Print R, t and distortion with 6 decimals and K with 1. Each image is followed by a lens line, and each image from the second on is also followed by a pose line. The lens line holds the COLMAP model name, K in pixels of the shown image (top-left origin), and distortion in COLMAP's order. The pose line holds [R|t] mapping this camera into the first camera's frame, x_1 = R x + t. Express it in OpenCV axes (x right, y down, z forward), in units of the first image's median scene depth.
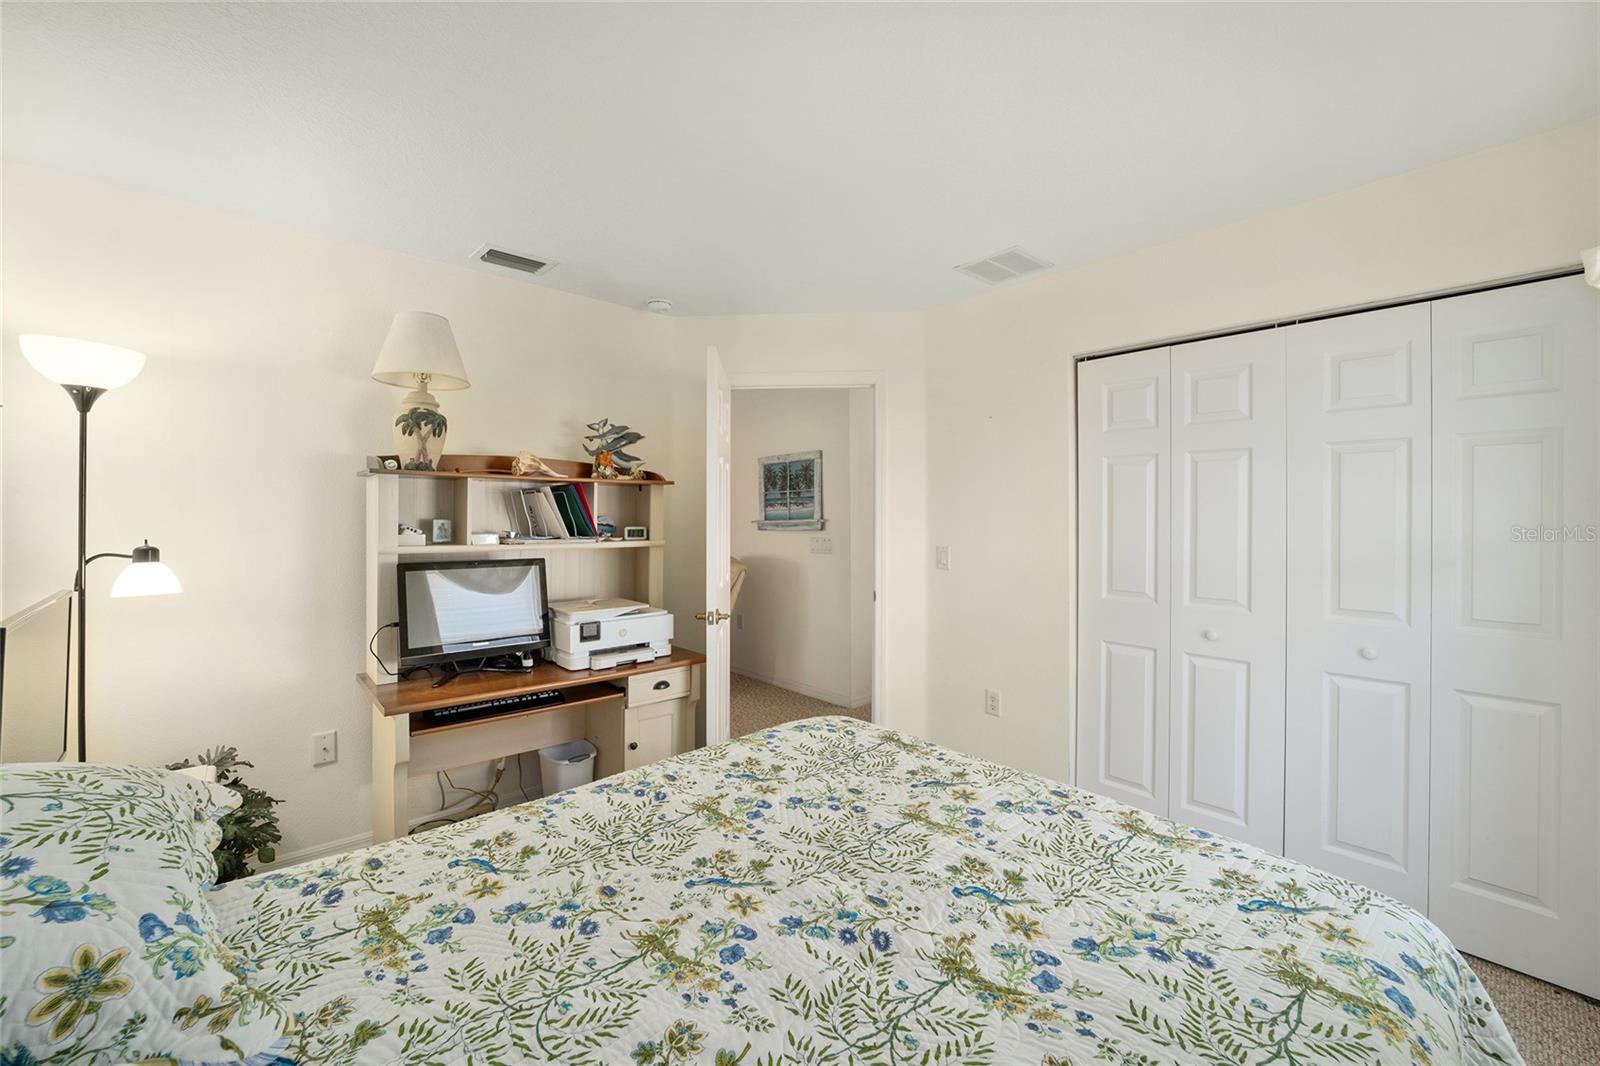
lens RADIAL K [[649.3, 0, 797.4], [0, 649.3, 521.3], [0, 0, 1]] dist [-0.014080, 0.000543]
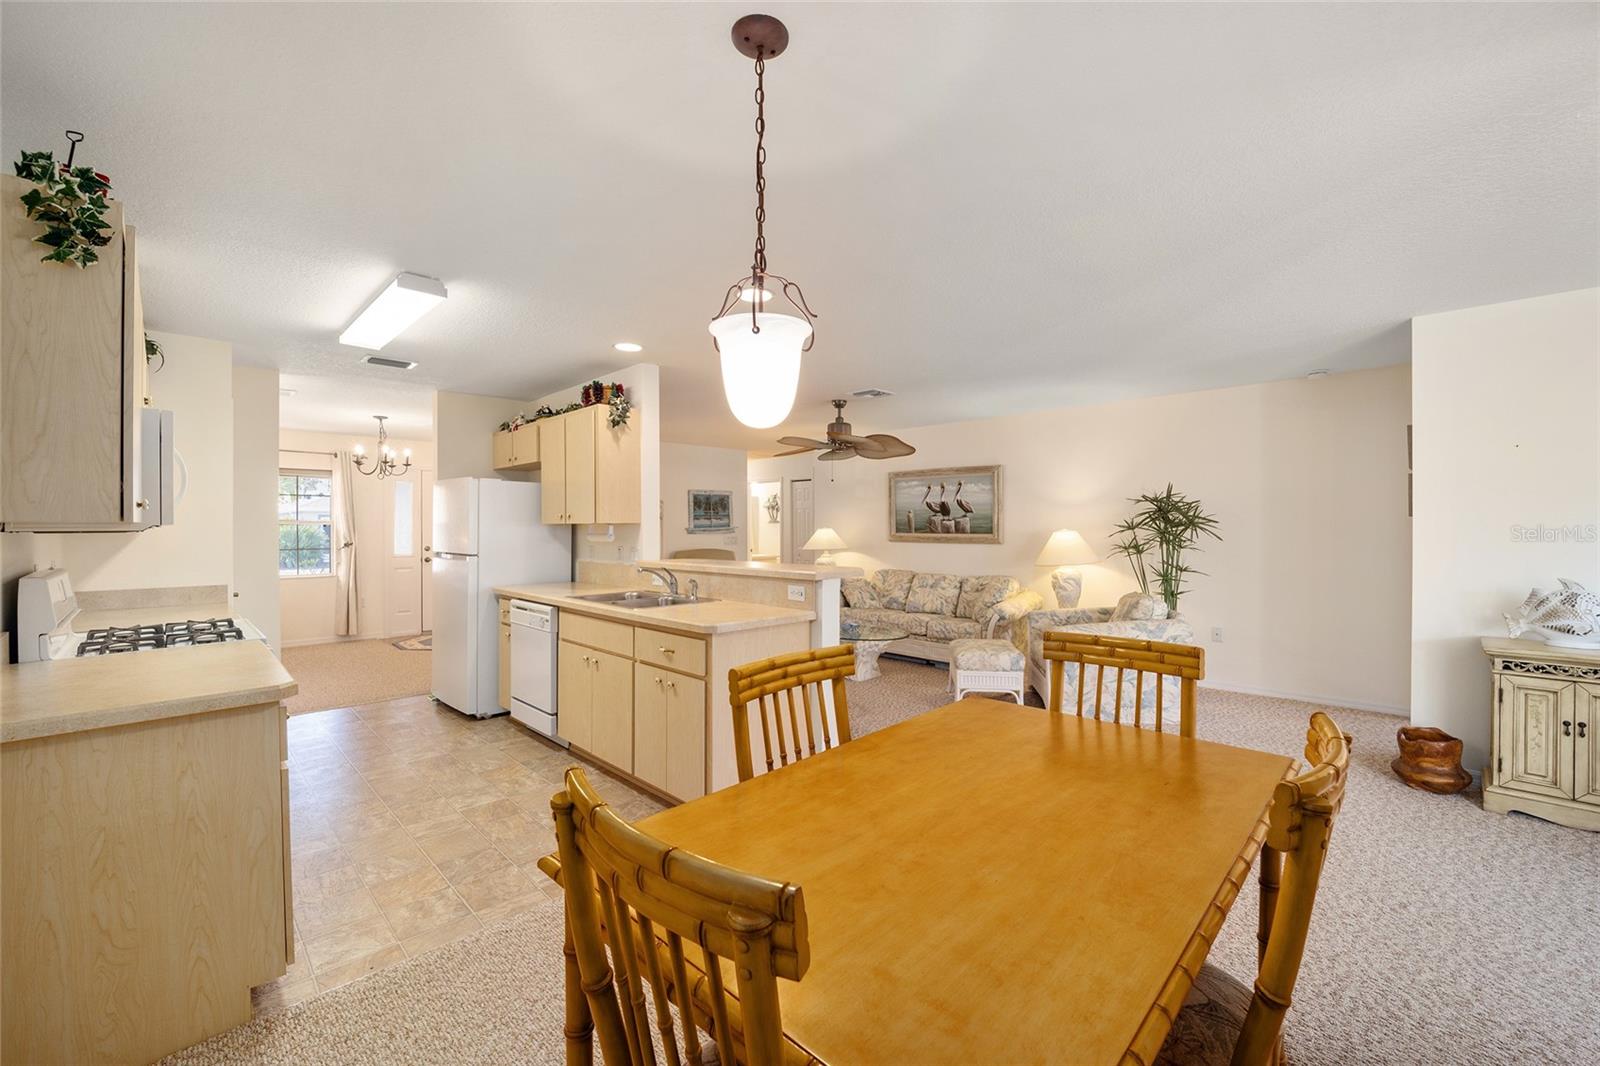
lens RADIAL K [[653.4, 0, 801.1], [0, 653.4, 528.2], [0, 0, 1]] dist [-0.014596, 0.000355]
pose [[-0.051290, 0.005309, 0.998670, -1.820302], [0.026668, 0.999637, -0.003944, 0.013632], [-0.998328, 0.026430, -0.051413, 0.852878]]
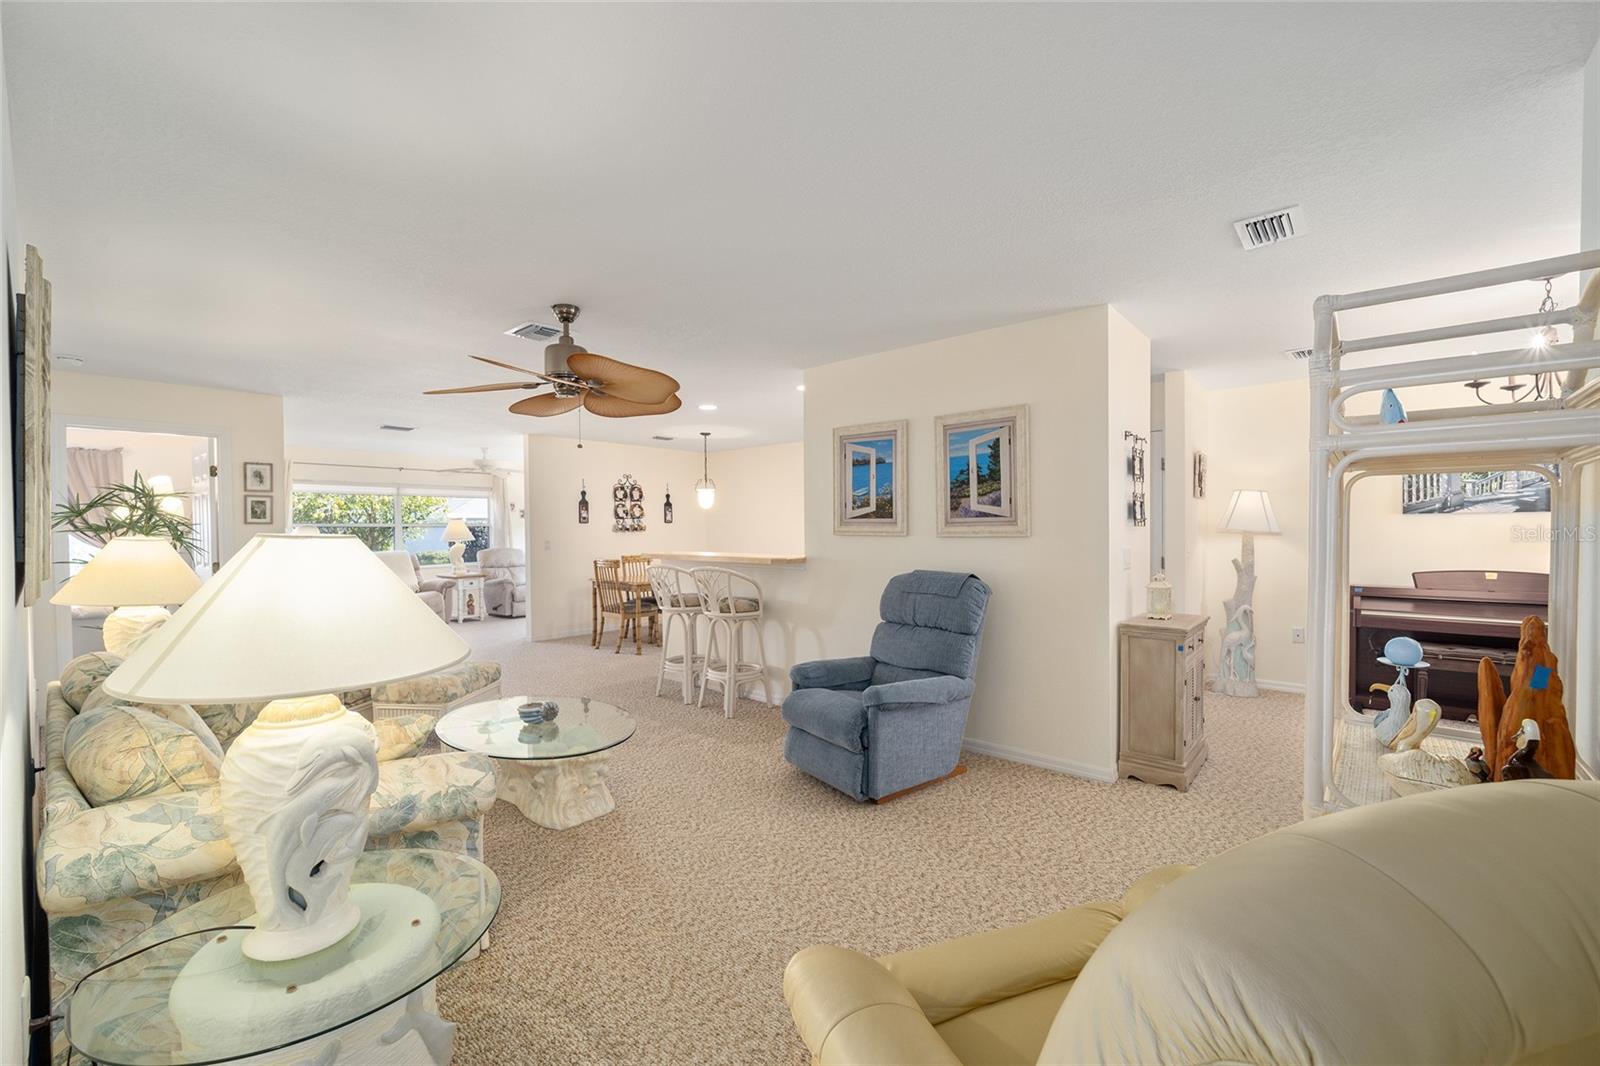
lens RADIAL K [[647.6, 0, 795.1], [0, 647.6, 536.7], [0, 0, 1]] dist [-0.000512, 0.000052]
pose [[0.126680, 0.020304, -0.991736, -0.001219], [-0.016108, 0.999701, 0.018409, 0.002765], [0.991813, 0.013642, 0.126970, 0.871298]]
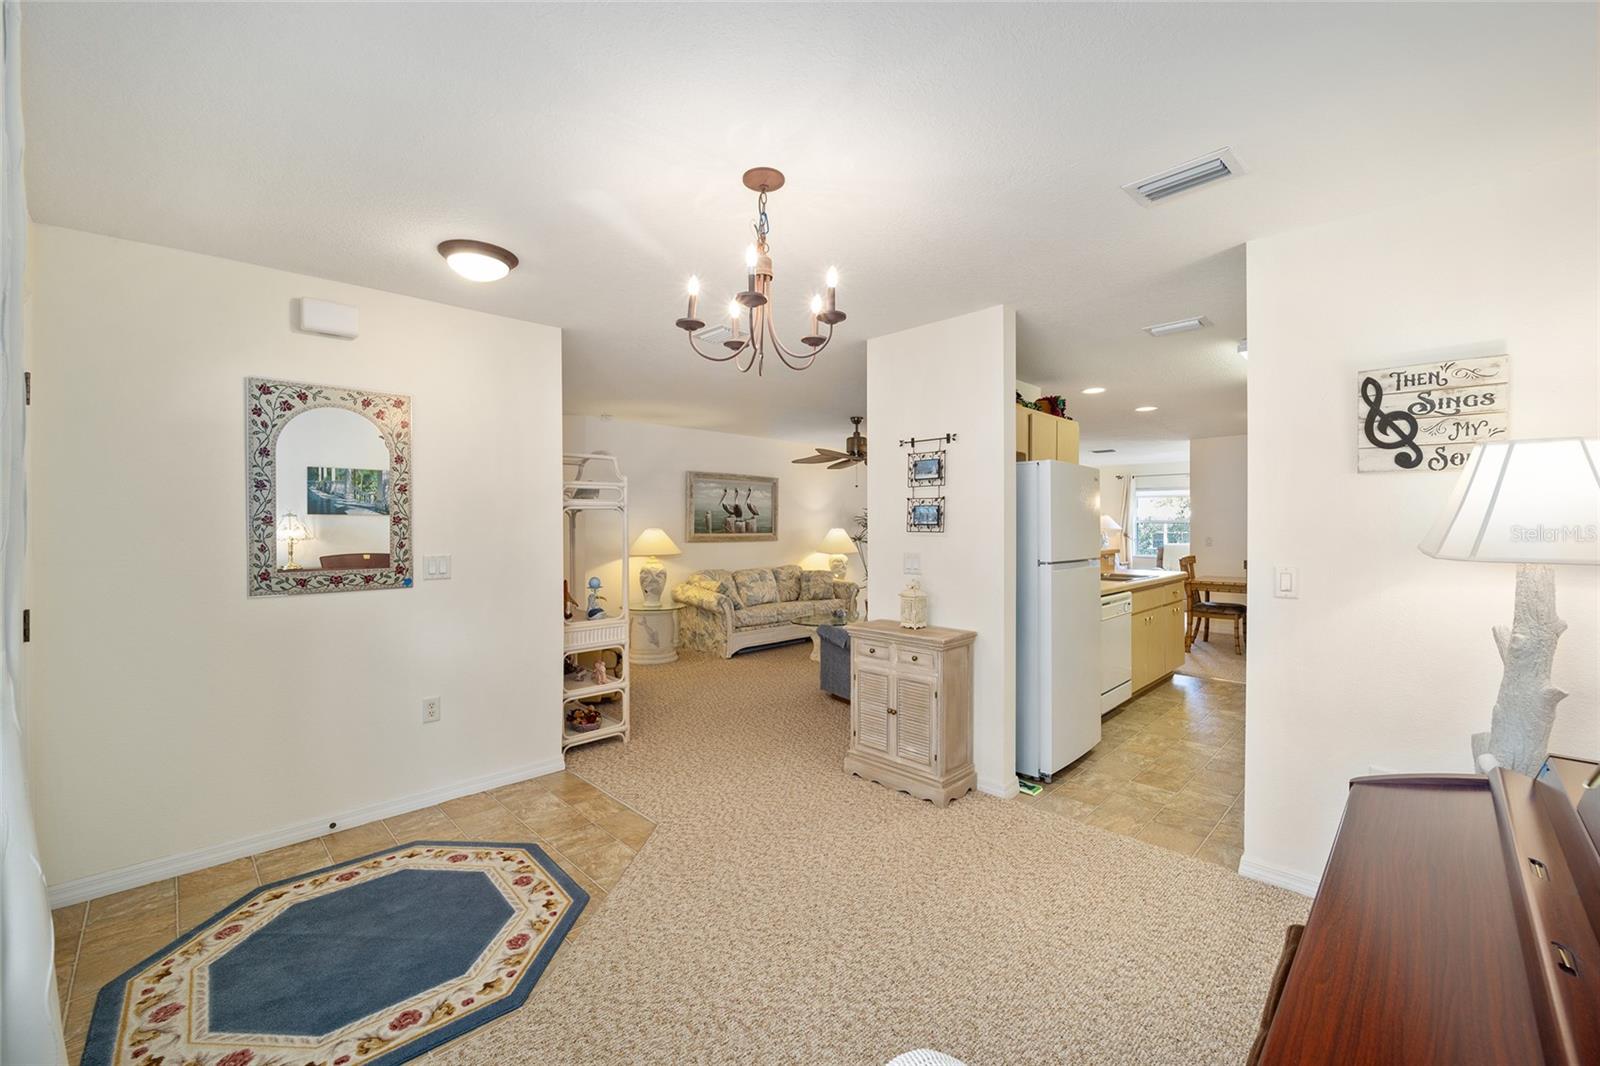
lens RADIAL K [[644.3, 0, 797.0], [0, 644.3, 528.3], [0, 0, 1]] dist [-0.013037, 0.000052]
pose [[-0.998486, 0.009796, -0.054127, -0.490480], [0.008286, 0.999572, 0.028052, -0.026196], [0.054379, 0.027561, -0.998140, 2.021971]]
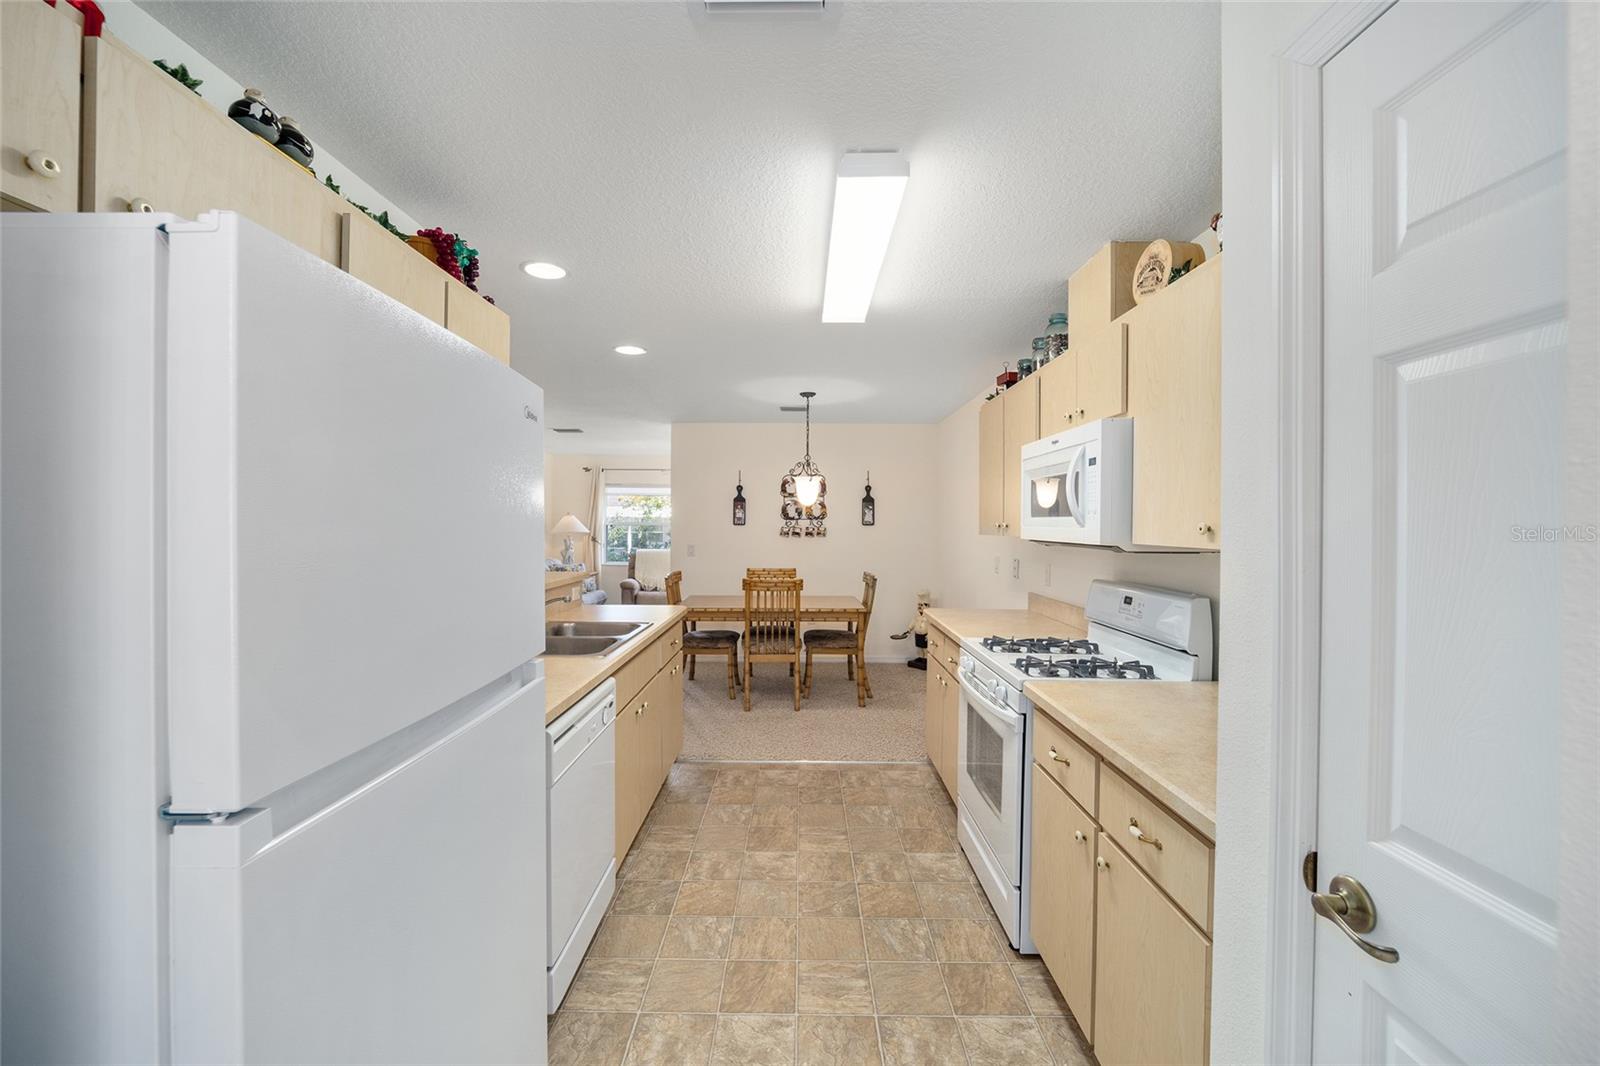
lens RADIAL K [[644.3, 0, 797.0], [0, 644.3, 528.3], [0, 0, 1]] dist [-0.013037, 0.000052]
pose [[-0.669326, 0.010517, -0.742895, -0.774591], [-0.016167, 0.999457, 0.028714, -0.025602], [0.742793, 0.031229, -0.668792, 1.517094]]
